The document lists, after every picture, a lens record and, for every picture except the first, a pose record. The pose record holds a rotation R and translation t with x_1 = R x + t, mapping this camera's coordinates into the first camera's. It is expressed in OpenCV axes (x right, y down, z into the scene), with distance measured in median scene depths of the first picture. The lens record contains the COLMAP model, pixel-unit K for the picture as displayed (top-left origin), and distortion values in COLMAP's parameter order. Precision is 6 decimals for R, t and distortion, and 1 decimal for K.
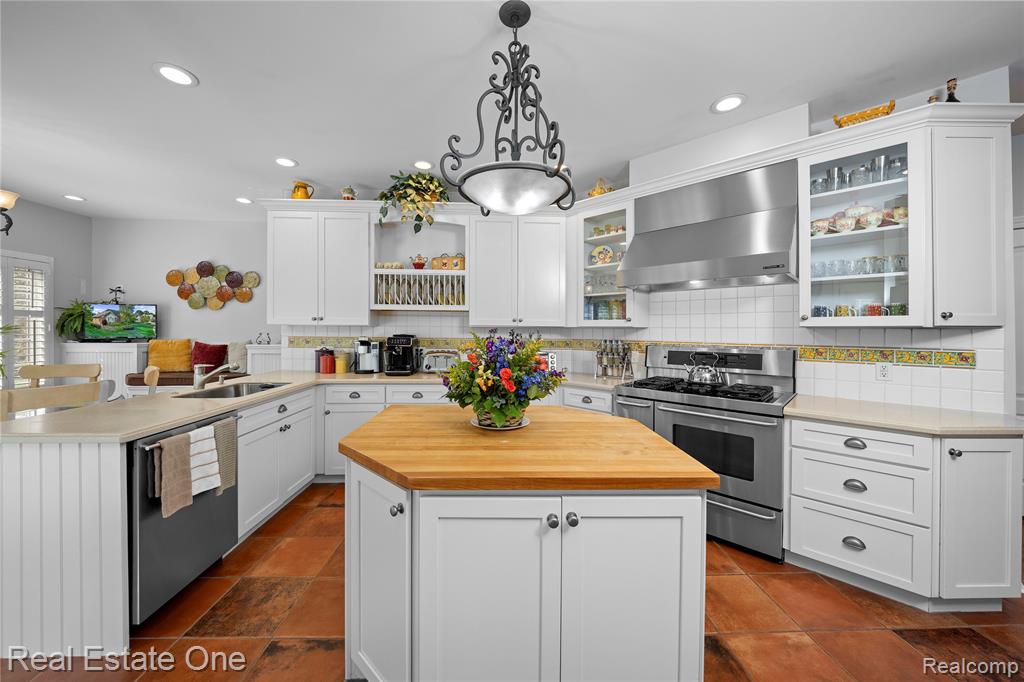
lens RADIAL K [[364.1, 0, 511.0], [0, 364.1, 331.0], [0, 0, 1]] dist [-0.007624, -0.000175]
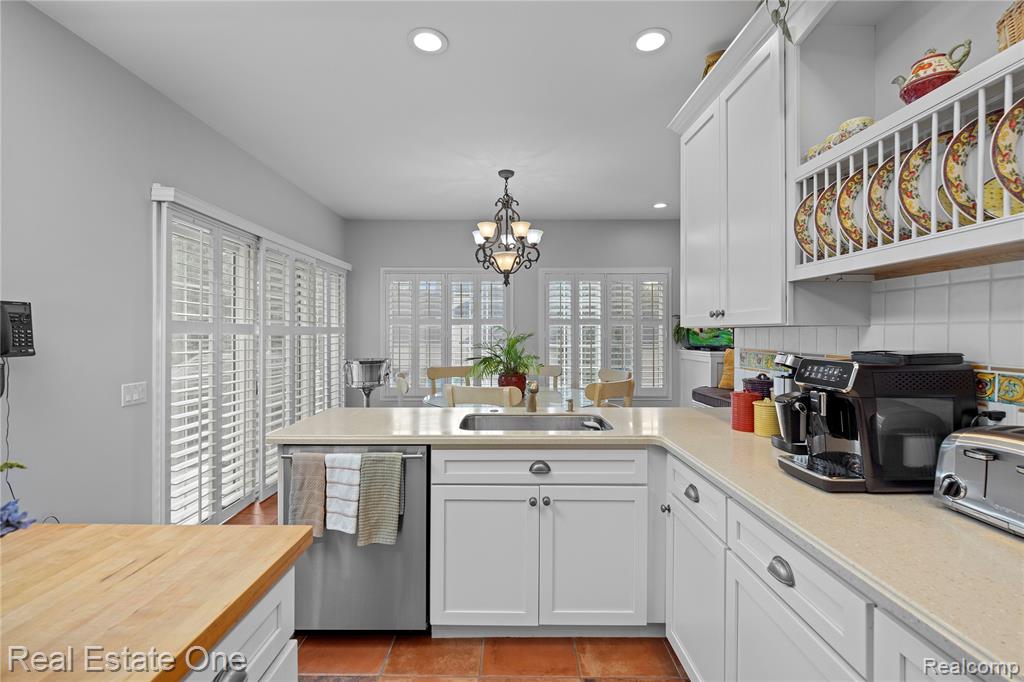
lens RADIAL K [[457.6, 0, 509.9], [0, 457.6, 334.4], [0, 0, 1]] dist [0.000981, -0.000284]
pose [[-0.037064, -0.004807, -0.999301, 0.090609], [-0.003068, 0.999984, -0.004697, -0.001721], [0.999308, 0.002892, -0.037078, 0.697468]]
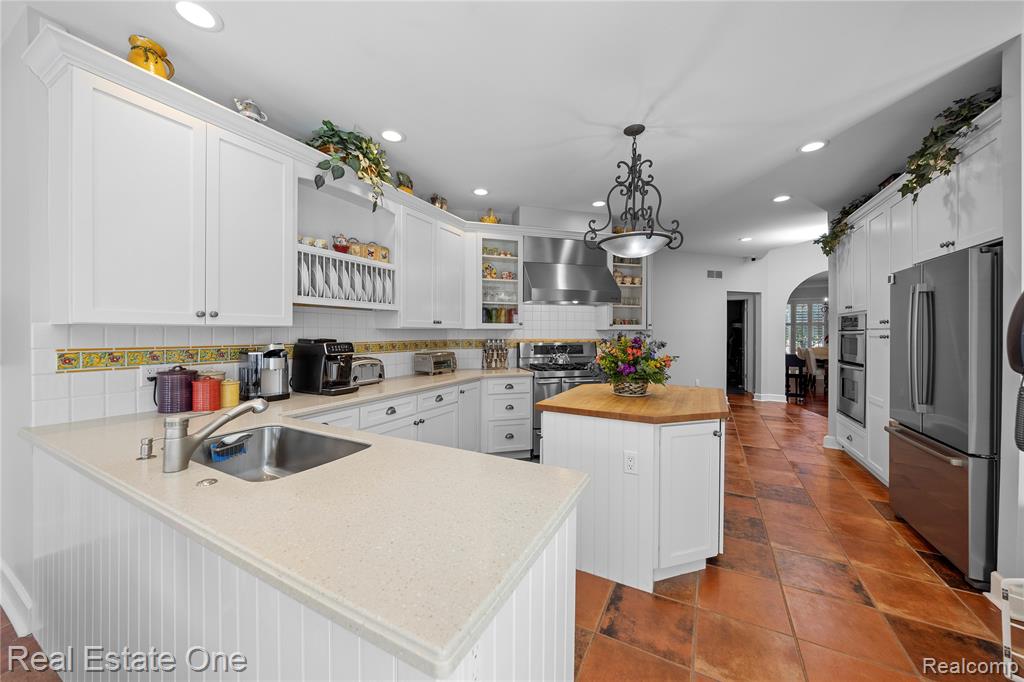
lens RADIAL K [[364.1, 0, 511.0], [0, 364.1, 331.0], [0, 0, 1]] dist [-0.007624, -0.000175]
pose [[0.501589, -0.005587, 0.865088, -0.729486], [0.002695, 0.999984, 0.004895, -0.008548], [-0.865102, -0.000124, 0.501596, 0.299695]]
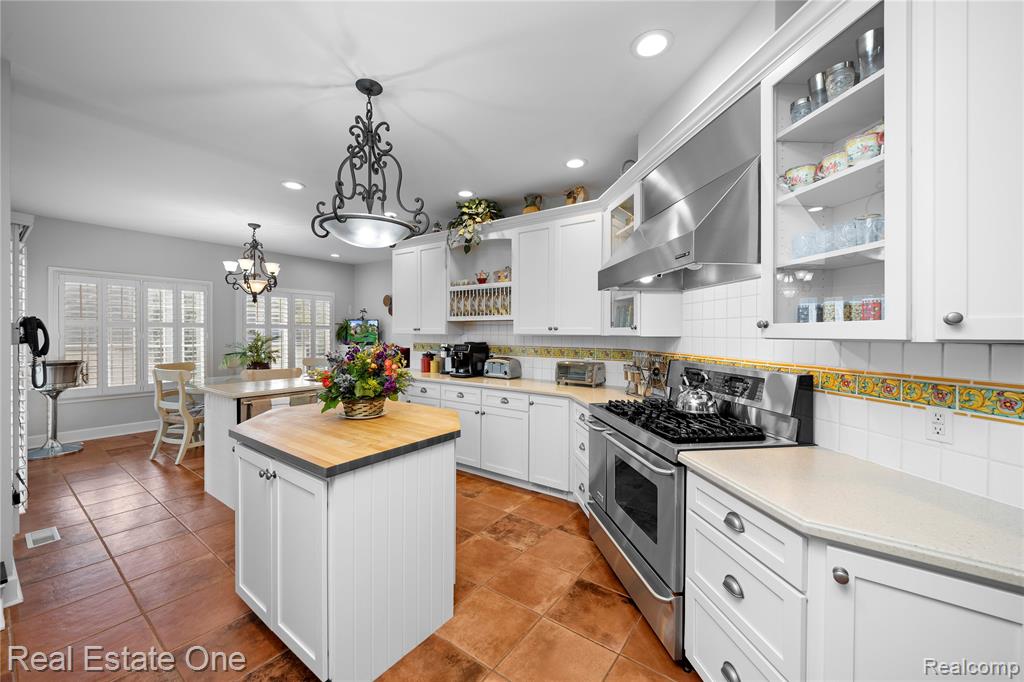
lens RADIAL K [[392.2, 0, 510.2], [0, 392.2, 335.7], [0, 0, 1]] dist [0.010428, -0.008669]
pose [[0.786706, 0.000158, -0.617328, 0.551250], [-0.000602, 1.000000, -0.000511, -0.009653], [0.617327, 0.000773, 0.786706, 0.104346]]
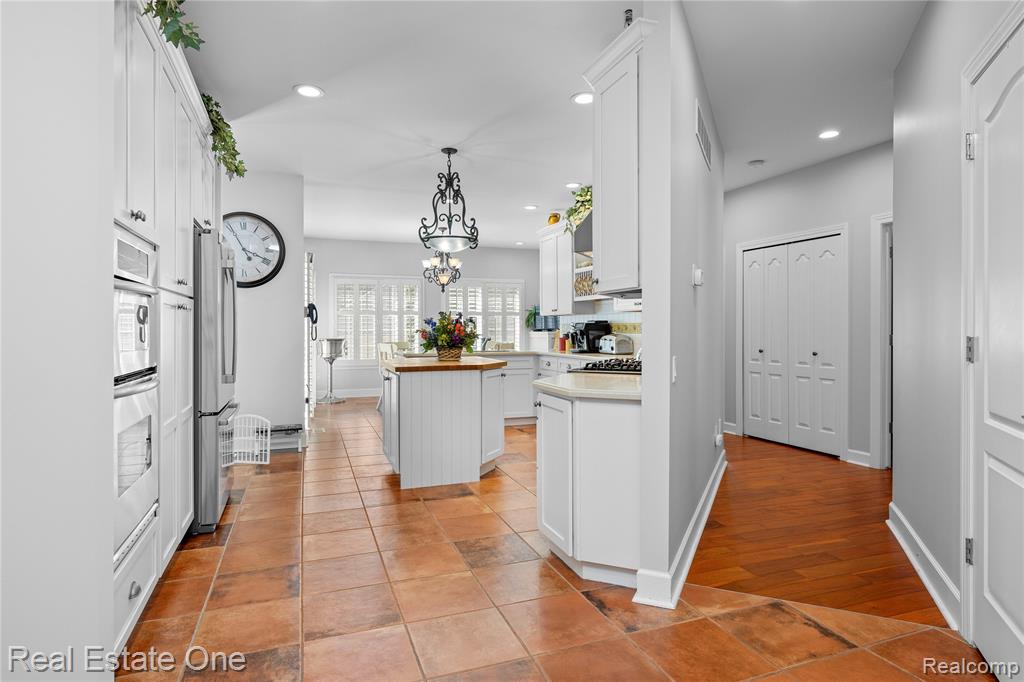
lens RADIAL K [[553.2, 0, 508.2], [0, 553.2, 332.4], [0, 0, 1]] dist [0.000704, -0.000309]
pose [[0.316150, -0.002619, -0.948706, 1.325976], [0.001803, 0.999996, -0.002159, 0.051180], [0.948707, -0.001028, 0.316154, 0.157038]]
